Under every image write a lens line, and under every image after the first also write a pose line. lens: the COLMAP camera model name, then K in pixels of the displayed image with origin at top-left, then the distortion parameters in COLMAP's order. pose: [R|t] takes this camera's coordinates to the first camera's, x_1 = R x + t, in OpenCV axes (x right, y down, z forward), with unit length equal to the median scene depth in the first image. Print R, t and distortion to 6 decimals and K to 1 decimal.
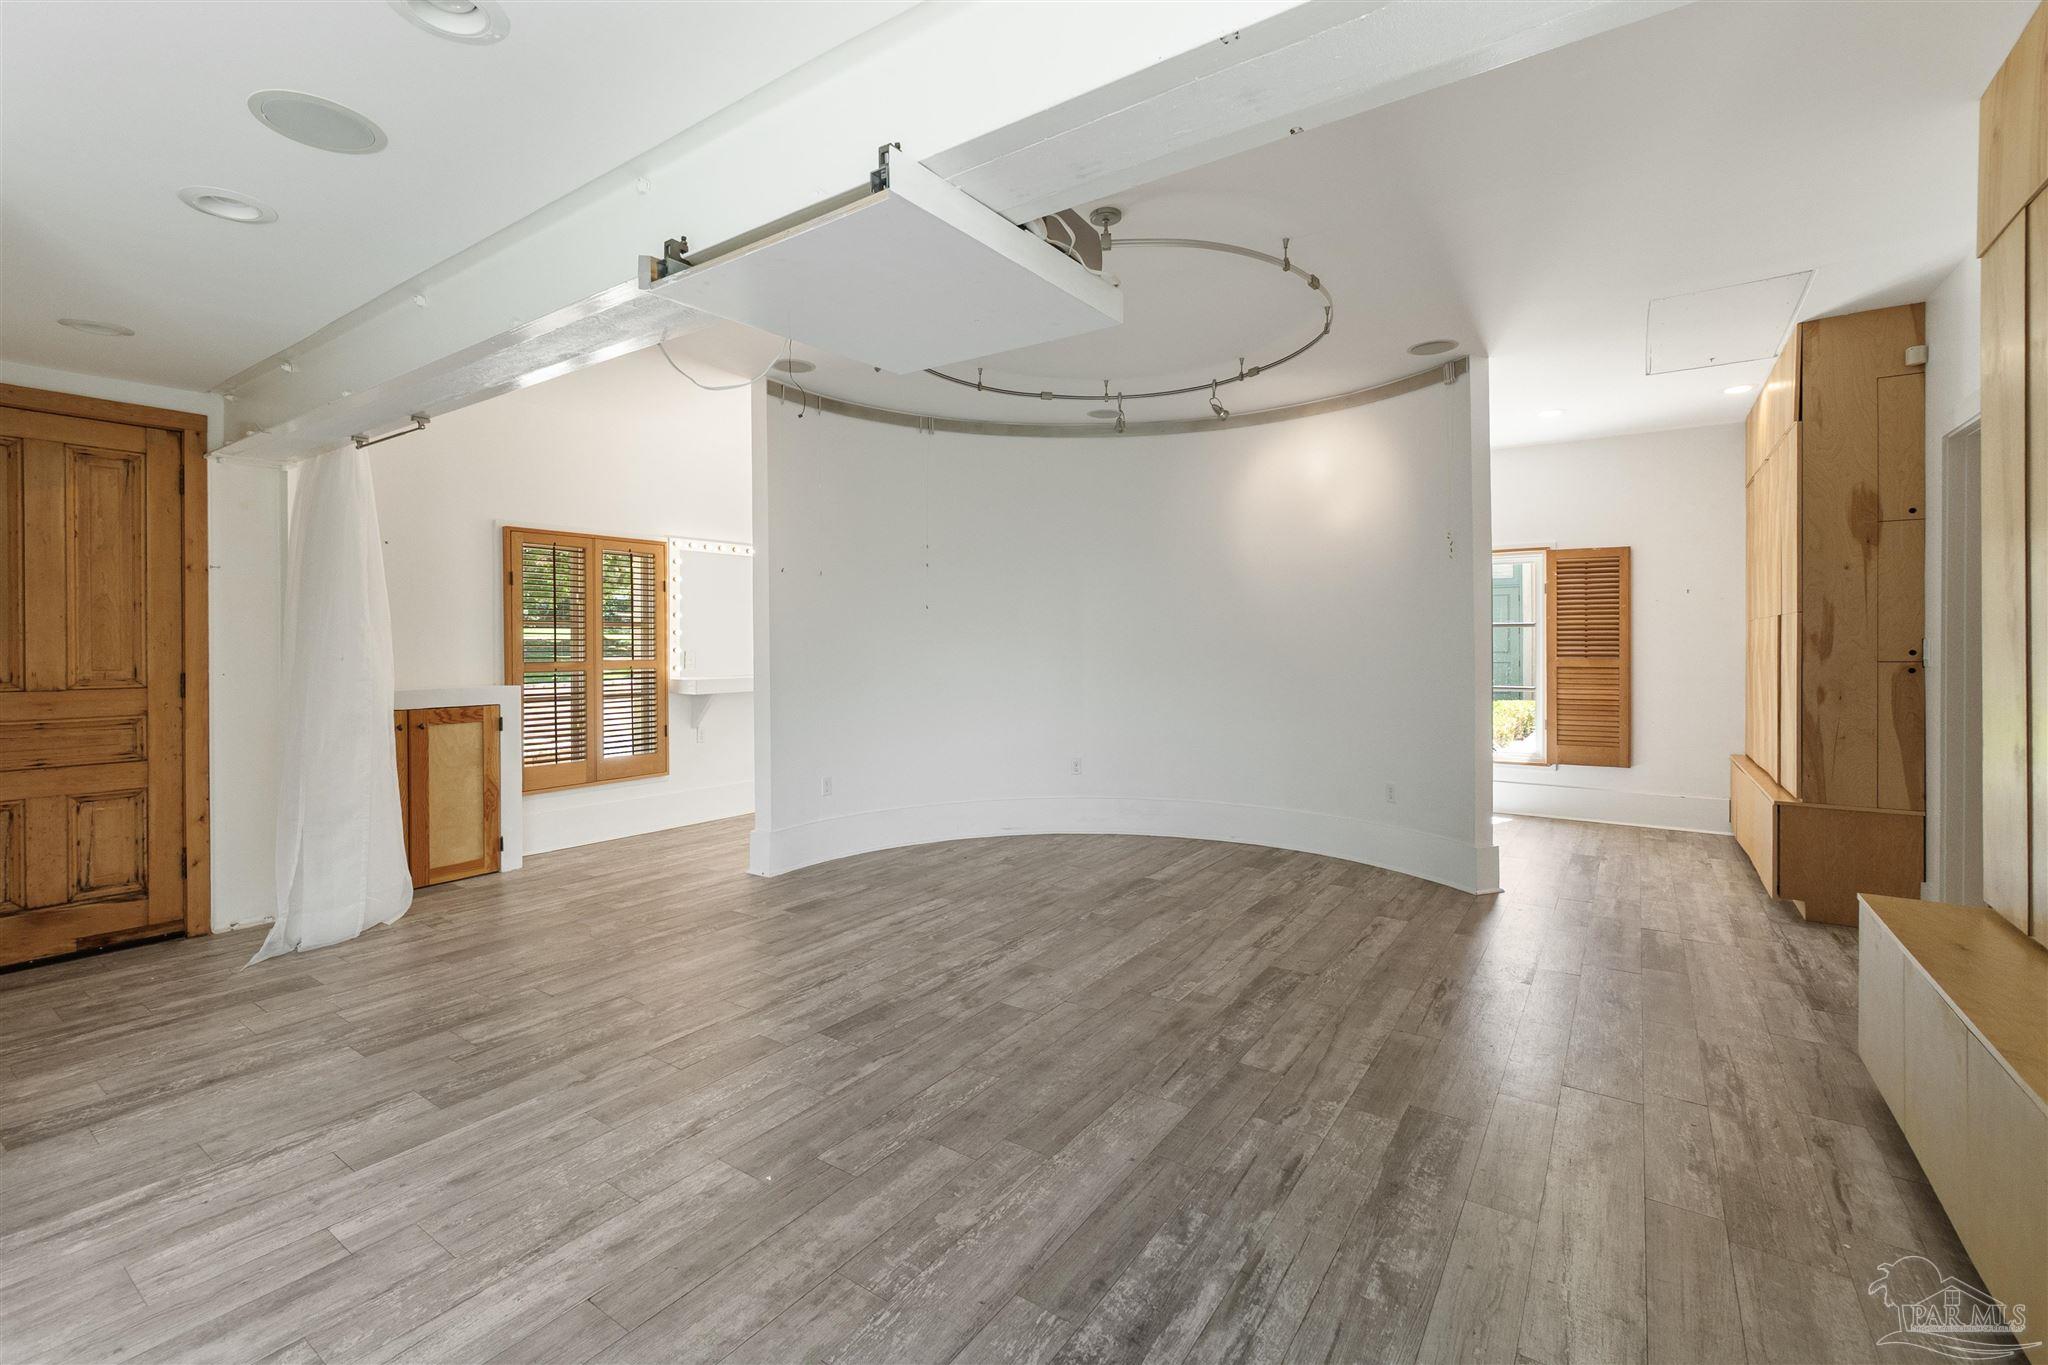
lens RADIAL K [[902.3, 0, 1011.8], [0, 902.3, 652.2], [0, 0, 1]] dist [-0.007100, 0.002753]
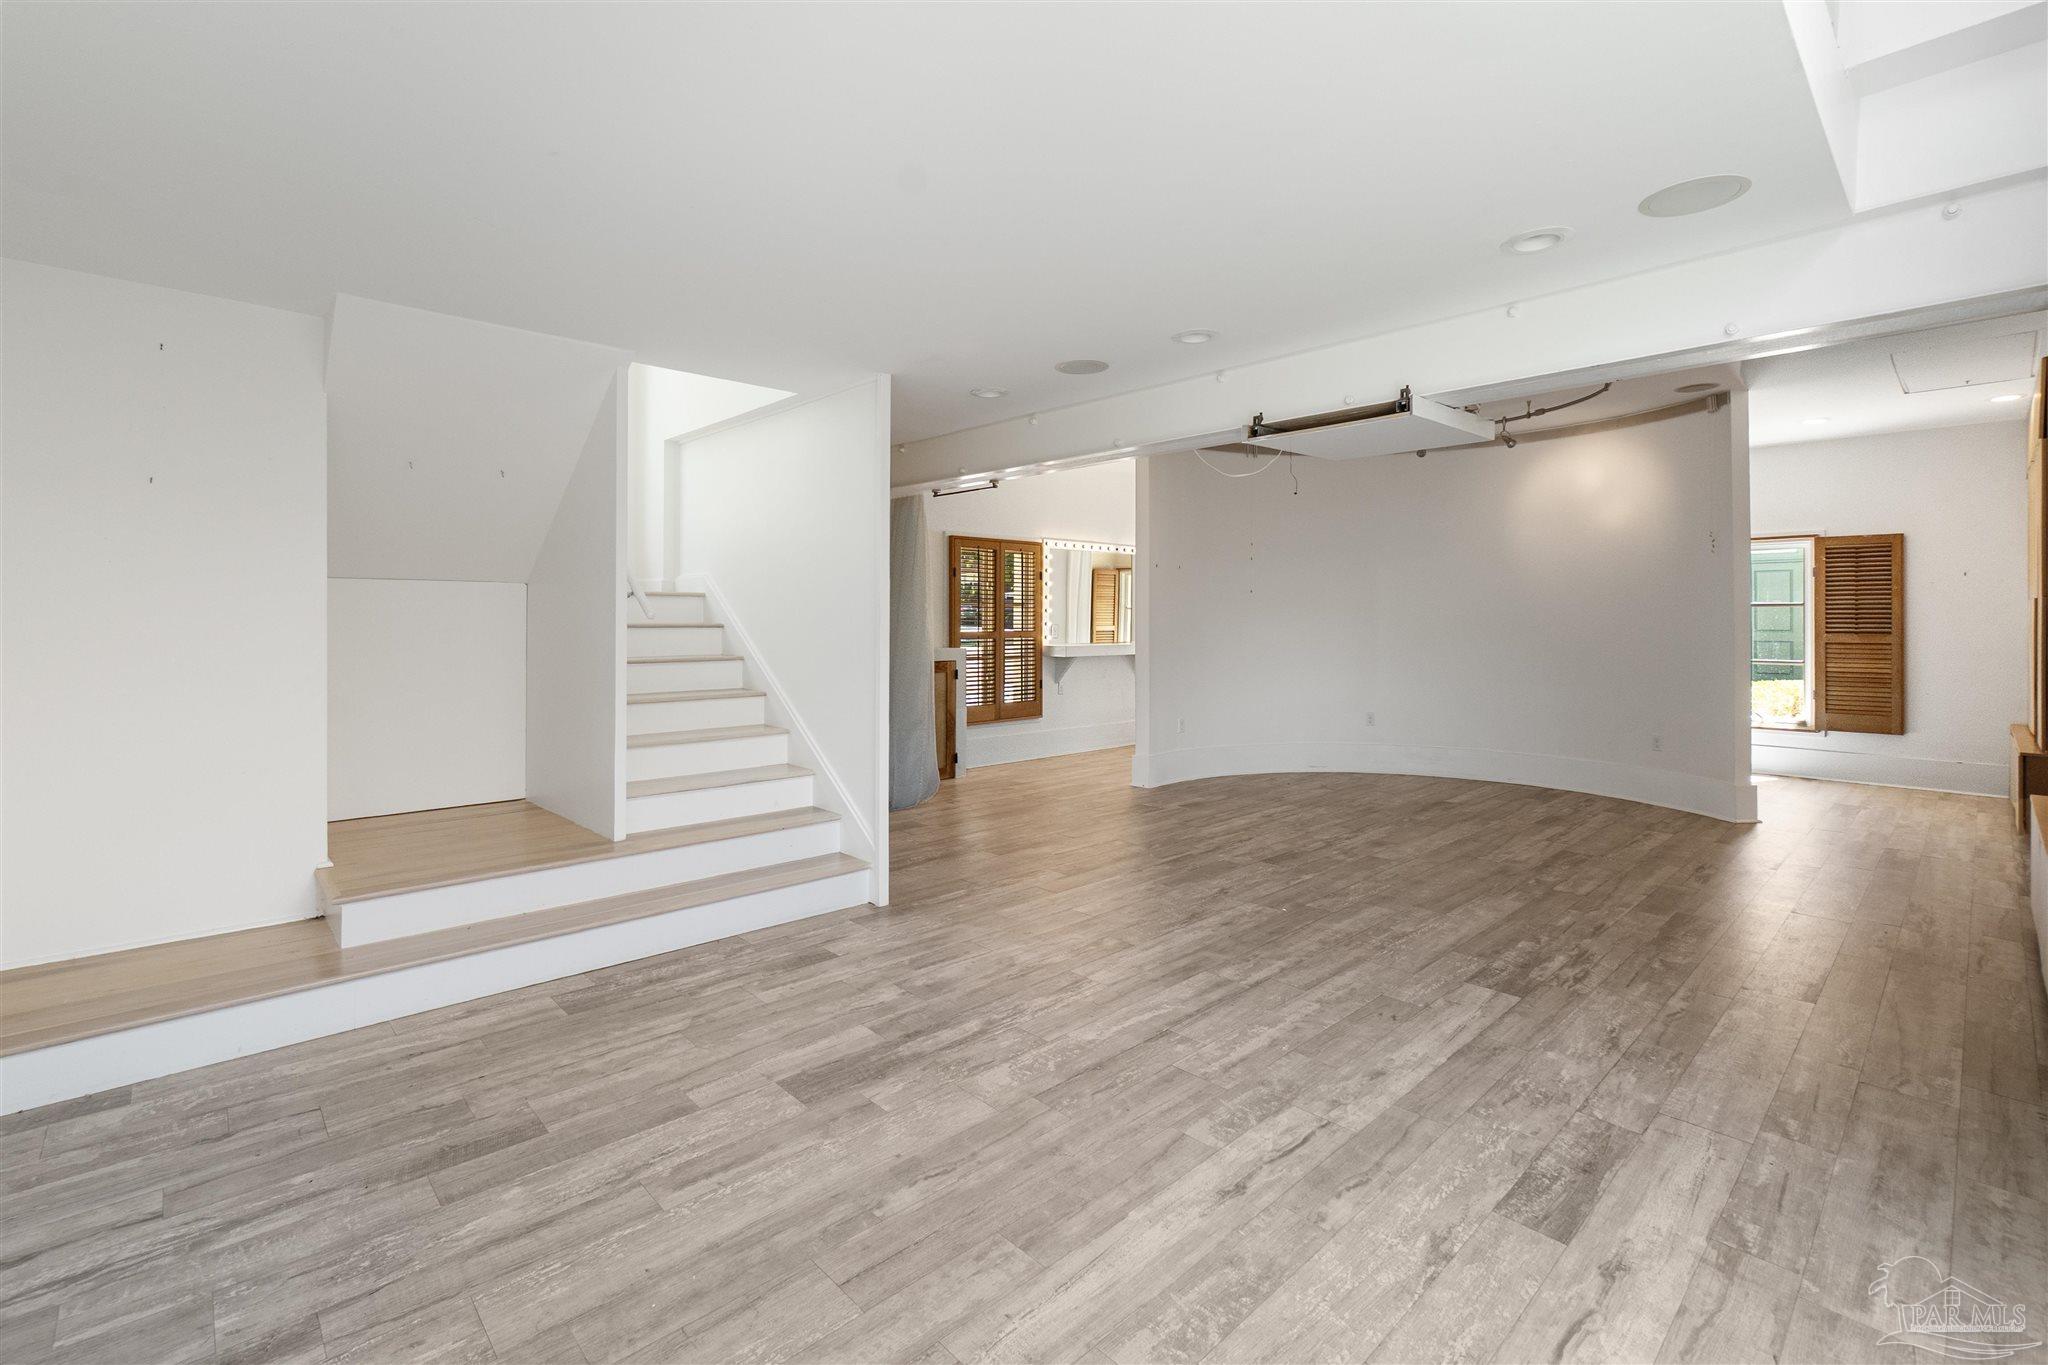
lens RADIAL K [[902.3, 0, 1004.1], [0, 902.3, 622.9], [0, 0, 1]] dist [-0.007100, 0.002753]
pose [[0.975470, 0.004498, -0.220086, -0.197893], [-0.005437, 0.999979, -0.003662, 0.002527], [0.220065, 0.004769, 0.975474, -0.434628]]
